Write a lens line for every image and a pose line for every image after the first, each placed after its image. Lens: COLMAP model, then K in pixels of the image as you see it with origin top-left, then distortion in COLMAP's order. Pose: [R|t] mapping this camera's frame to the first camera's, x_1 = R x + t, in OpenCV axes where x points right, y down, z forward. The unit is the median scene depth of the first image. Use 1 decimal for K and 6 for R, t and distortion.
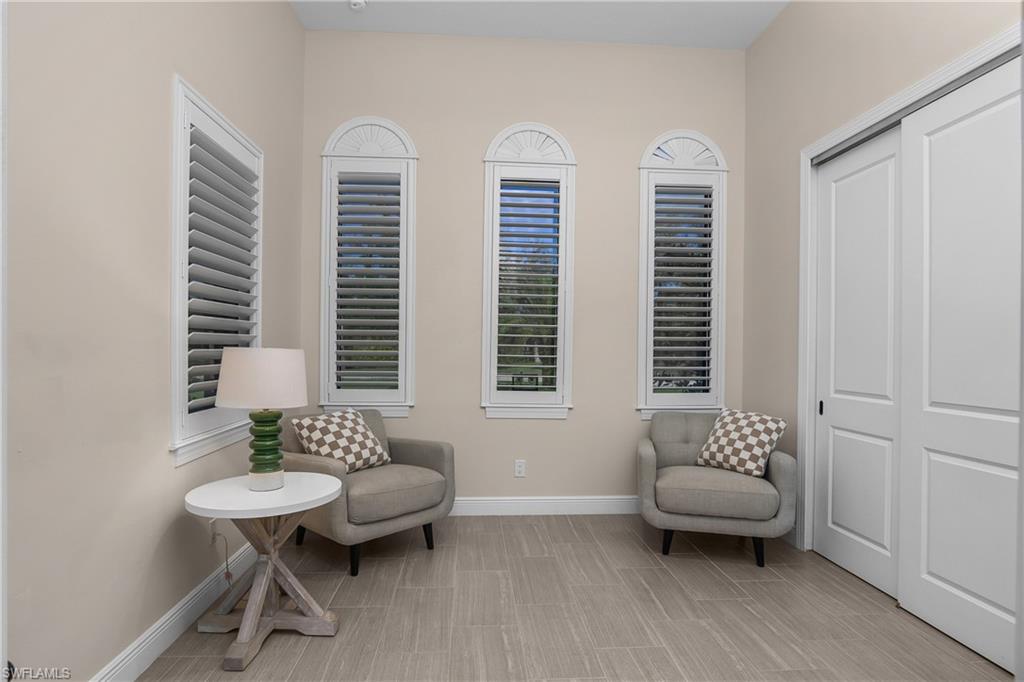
lens RADIAL K [[536.4, 0, 502.0], [0, 536.4, 341.6], [0, 0, 1]] dist [-0.019527, 0.000013]
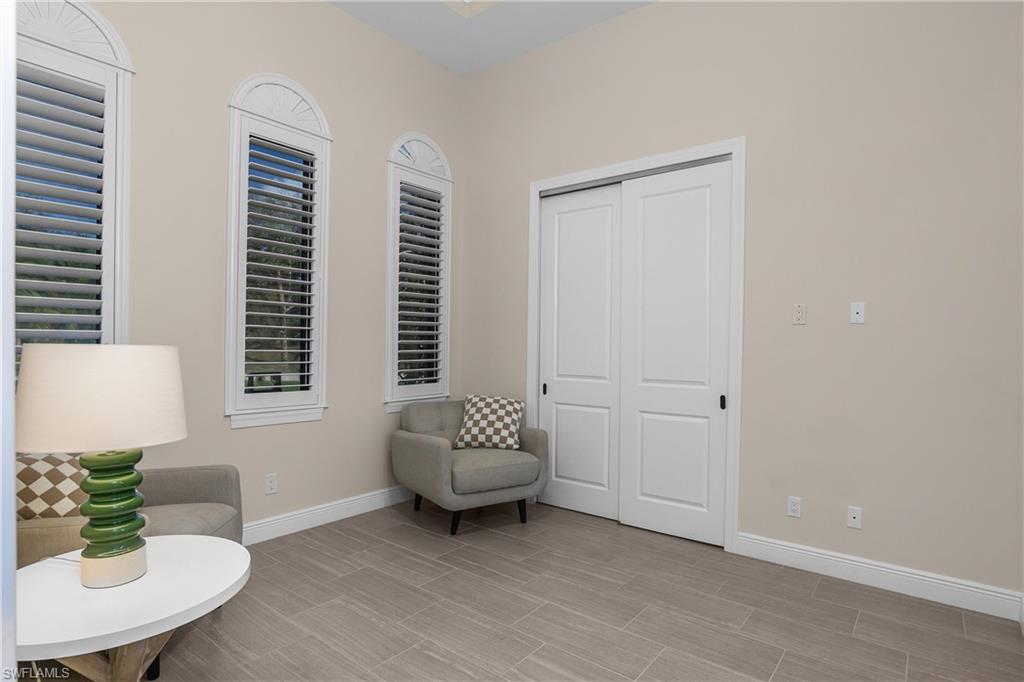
lens RADIAL K [[536.4, 0, 504.6], [0, 536.4, 342.1], [0, 0, 1]] dist [-0.019527, 0.000013]
pose [[0.681615, -0.000898, 0.731711, -0.408262], [-0.013331, 0.999818, 0.013645, -0.004406], [-0.731590, -0.019055, 0.681479, 0.195432]]
